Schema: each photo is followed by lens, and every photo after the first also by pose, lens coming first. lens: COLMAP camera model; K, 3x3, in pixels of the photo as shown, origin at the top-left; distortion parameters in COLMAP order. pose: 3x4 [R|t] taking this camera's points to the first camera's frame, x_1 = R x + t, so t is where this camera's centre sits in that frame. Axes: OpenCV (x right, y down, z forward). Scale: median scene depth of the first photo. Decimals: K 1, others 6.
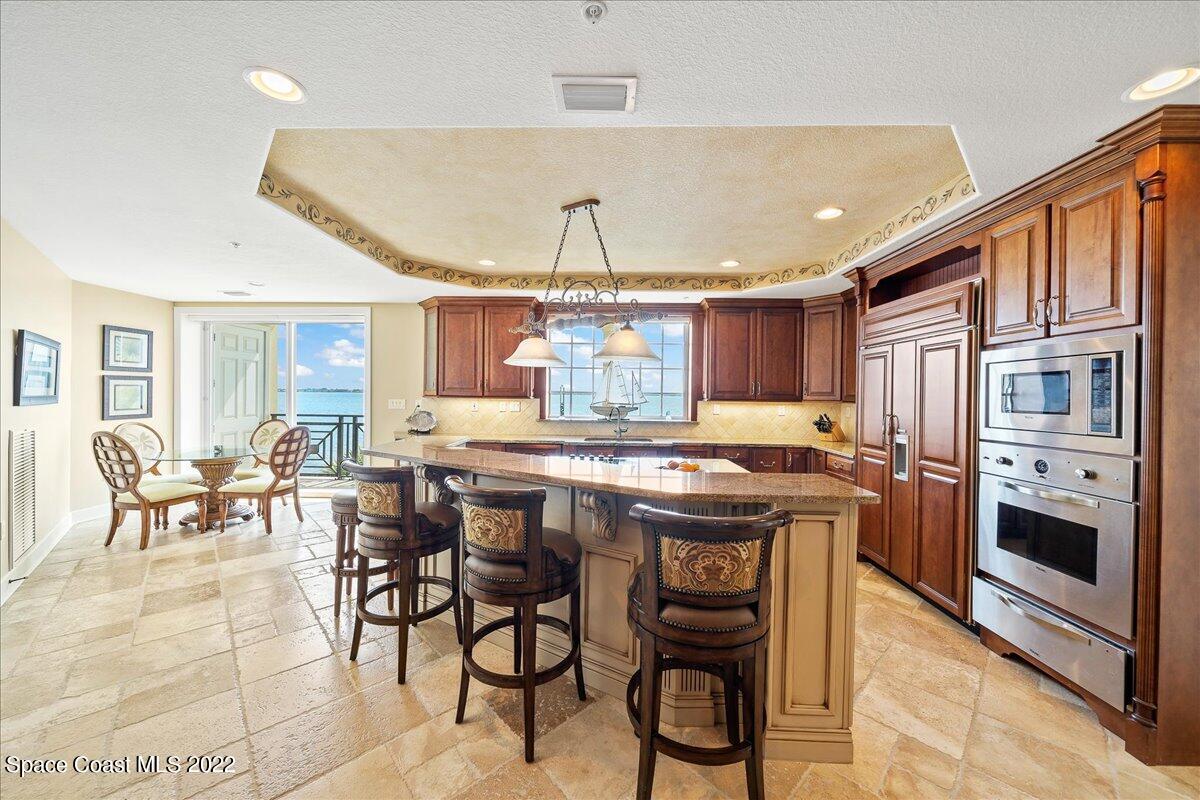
lens RADIAL K [[433.6, 0, 602.4], [0, 433.6, 395.7], [0, 0, 1]] dist [-0.005974, 0.000091]
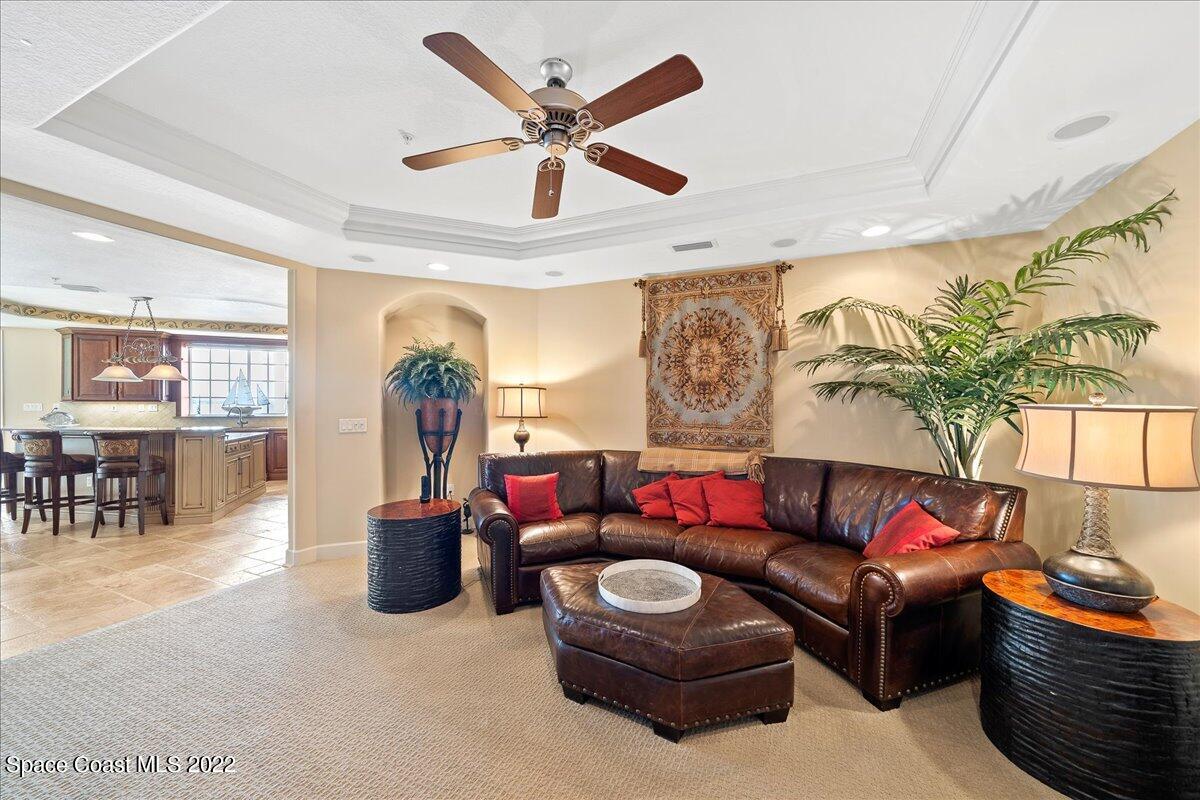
lens RADIAL K [[433.6, 0, 610.2], [0, 433.6, 405.5], [0, 0, 1]] dist [-0.005974, 0.000091]
pose [[0.916715, -0.012396, 0.399350, 0.720831], [0.010403, 0.999920, 0.007157, 0.028078], [-0.399407, -0.002406, 0.916771, -1.046182]]
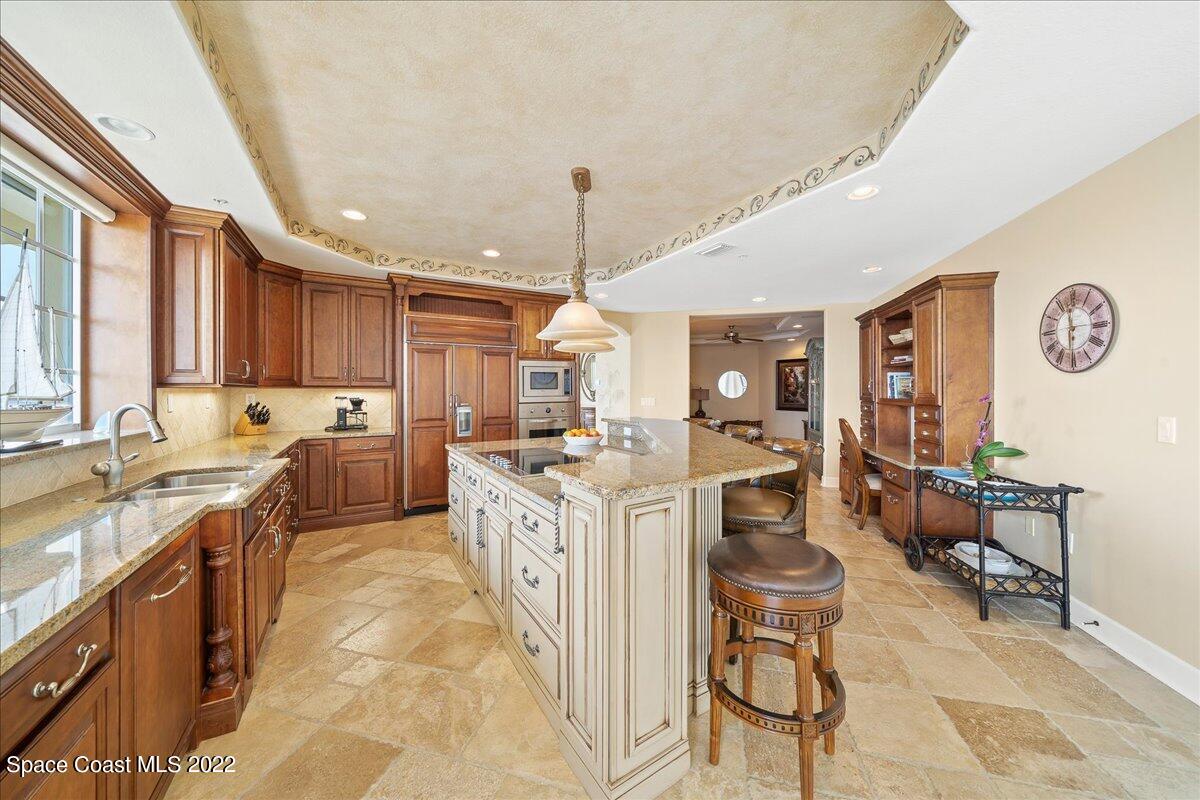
lens RADIAL K [[419.0, 0, 598.4], [0, 419.0, 392.7], [0, 0, 1]] dist [-0.003081, -0.000149]
pose [[-0.513203, -0.018507, 0.858068, -0.581258], [-0.004631, 0.999813, 0.018795, 0.007367], [-0.858255, 0.005672, -0.513192, 0.964778]]
